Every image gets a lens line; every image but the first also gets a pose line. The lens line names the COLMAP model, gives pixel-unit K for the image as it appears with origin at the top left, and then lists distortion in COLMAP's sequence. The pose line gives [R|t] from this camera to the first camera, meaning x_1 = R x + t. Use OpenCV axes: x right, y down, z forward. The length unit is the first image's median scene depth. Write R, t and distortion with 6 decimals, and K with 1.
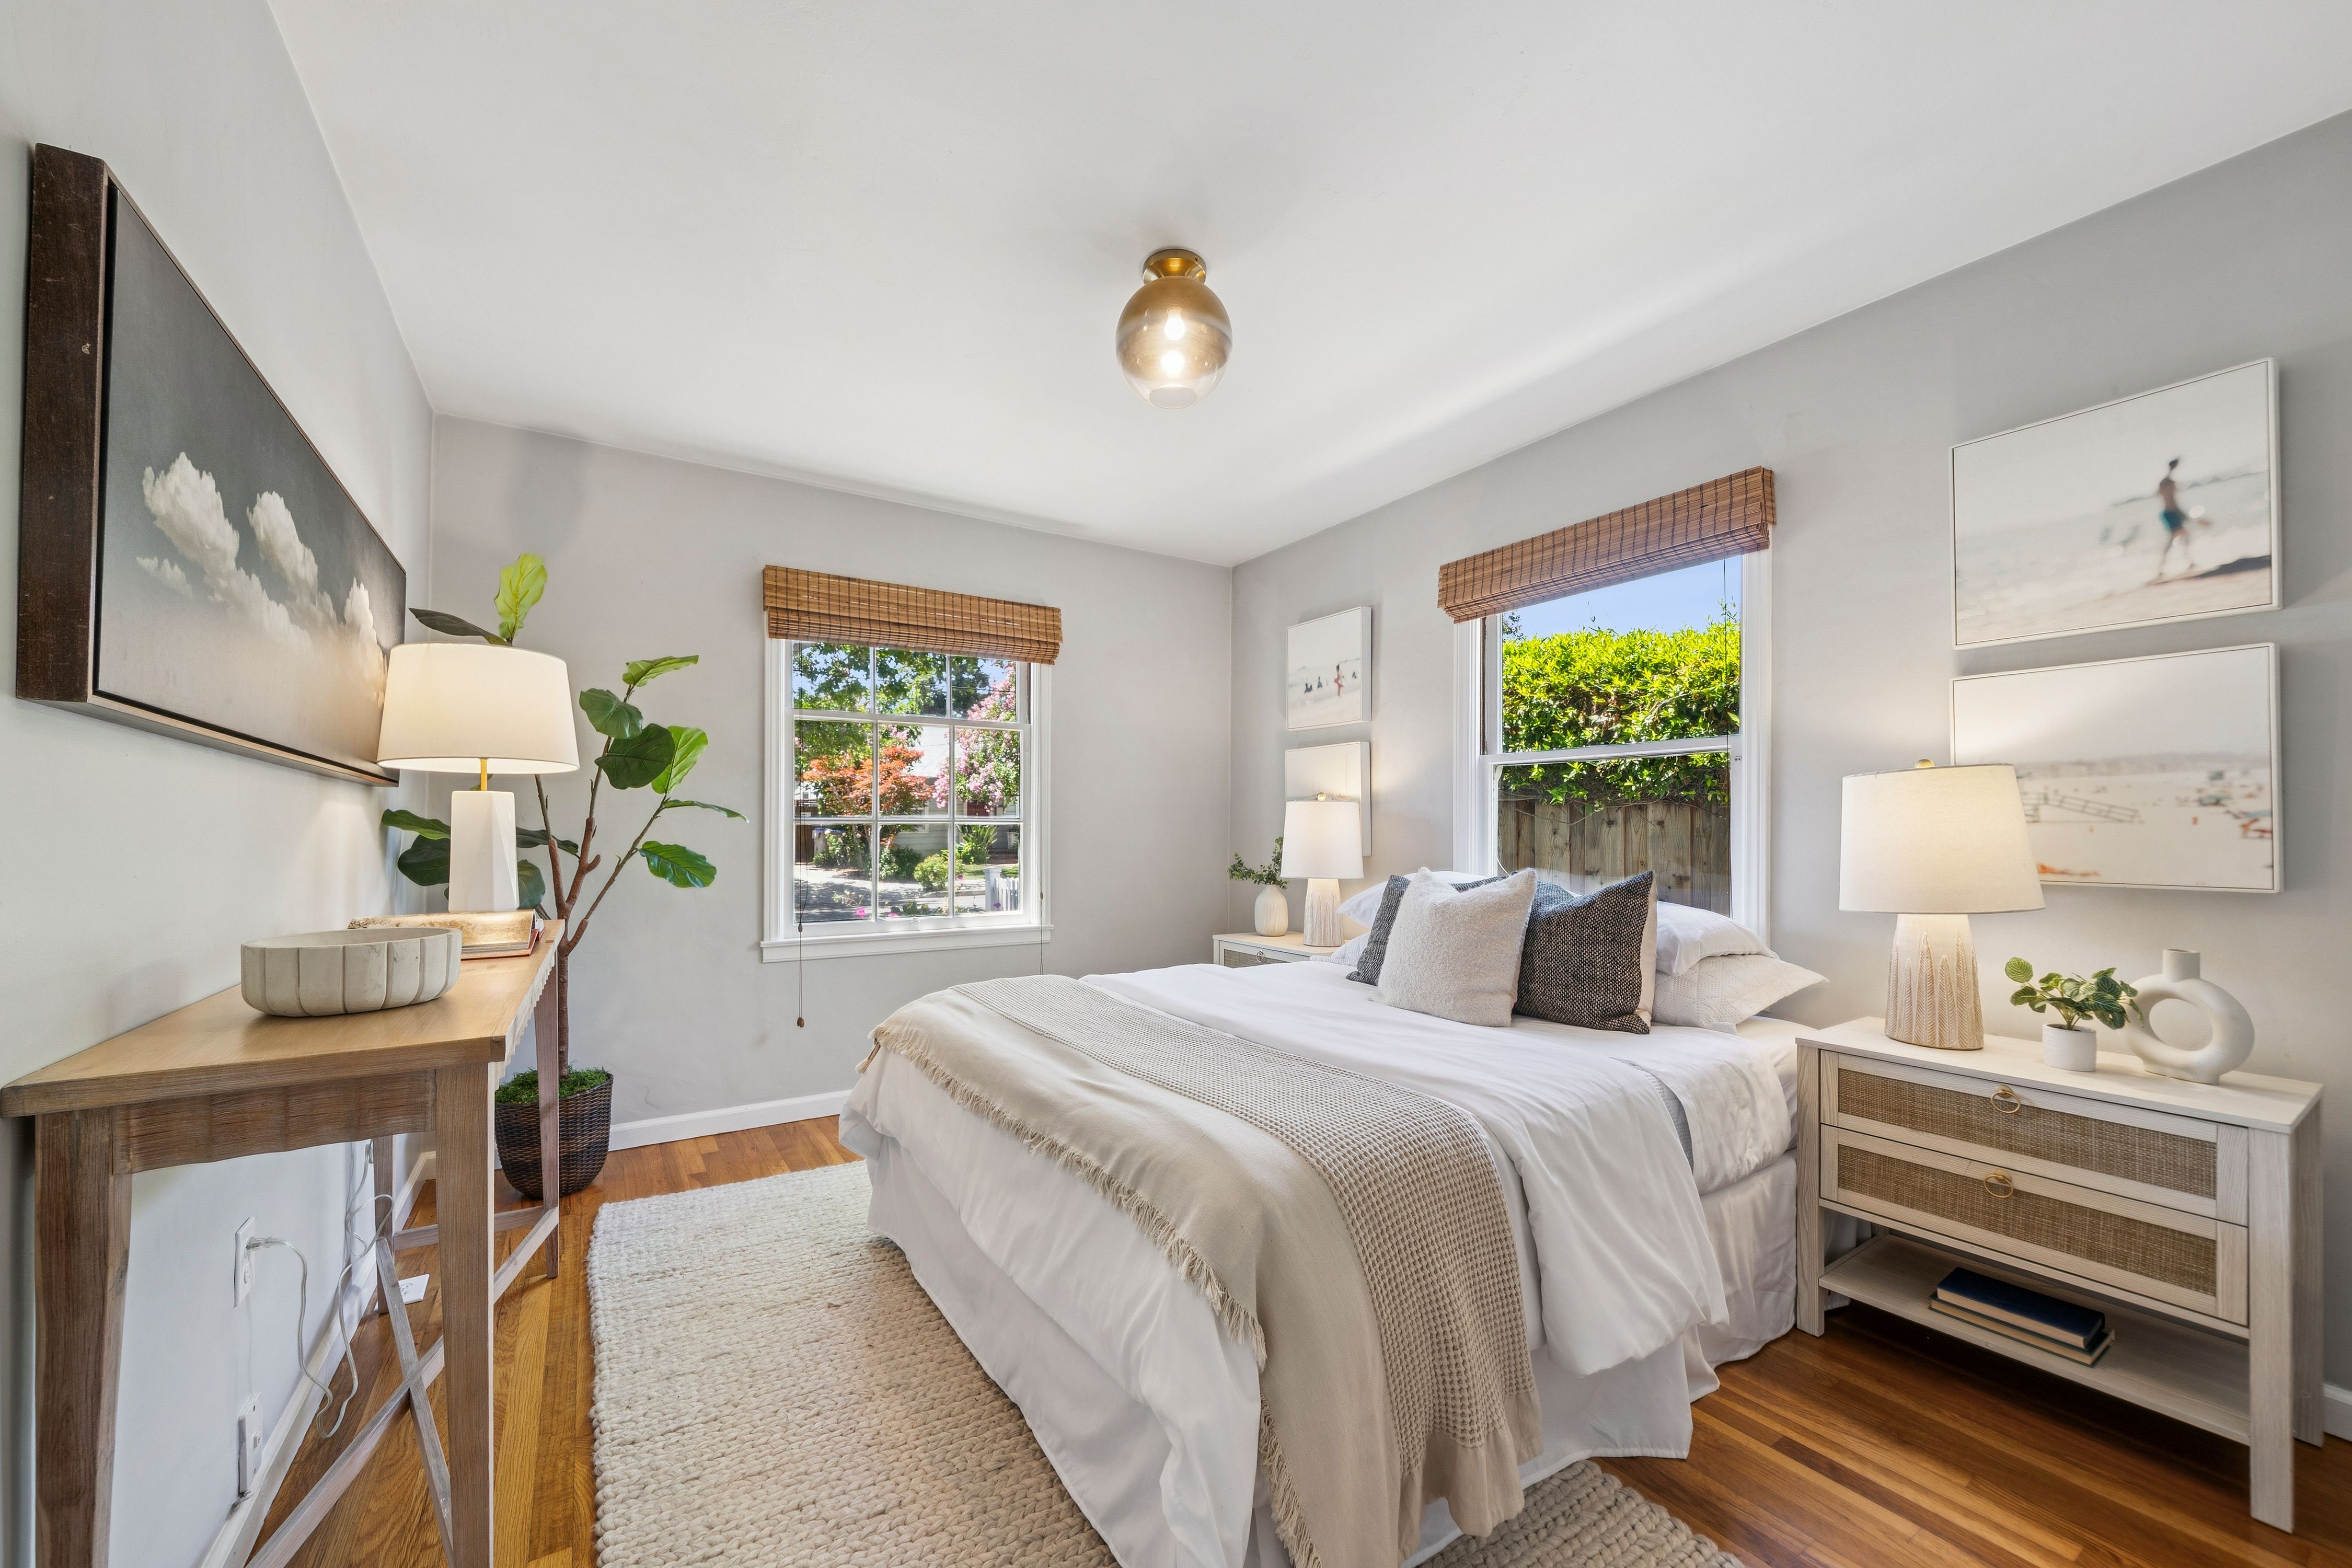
lens RADIAL K [[866.1, 0, 1150.3], [0, 866.1, 794.8], [0, 0, 1]] dist [-0.002515, -0.000248]
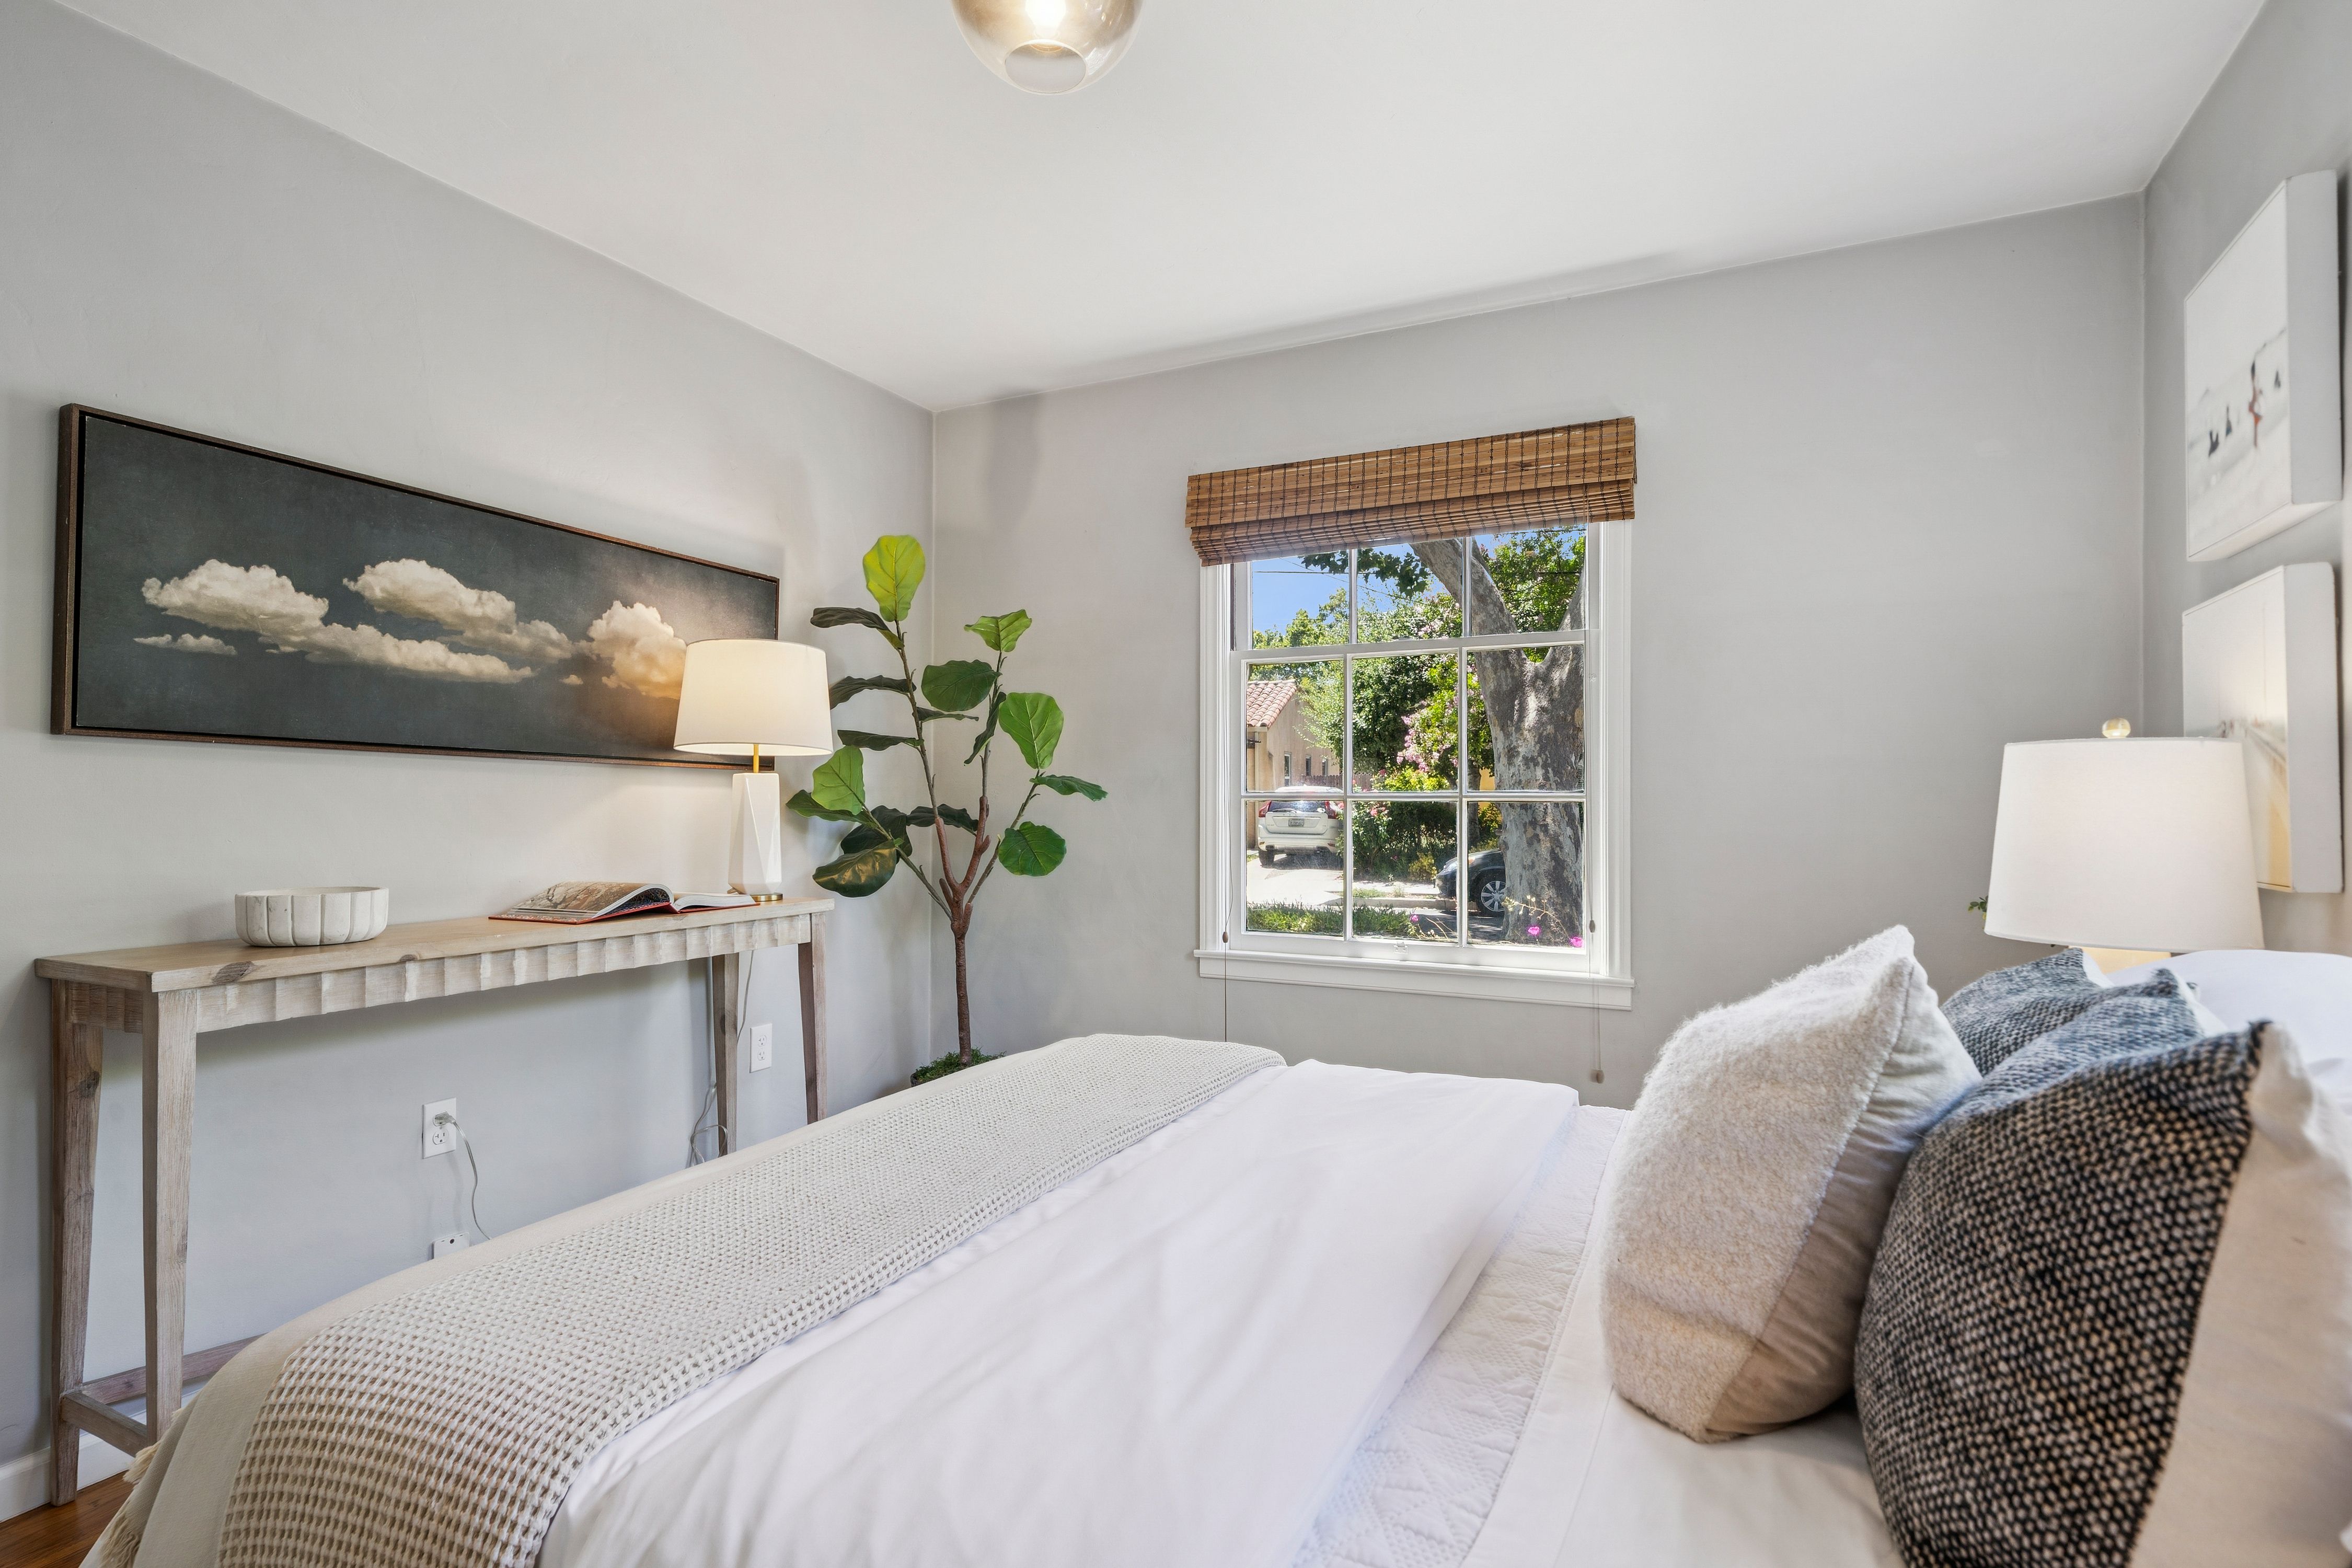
lens RADIAL K [[1179.3, 0, 1176.0], [0, 1179.3, 784.0], [0, 0, 1]] dist [-0.002728, 0.000981]
pose [[0.520886, -0.012965, -0.853528, 0.470118], [0.030383, 0.999533, 0.003359, 0.012734], [0.853085, -0.027682, 0.521036, 0.417933]]
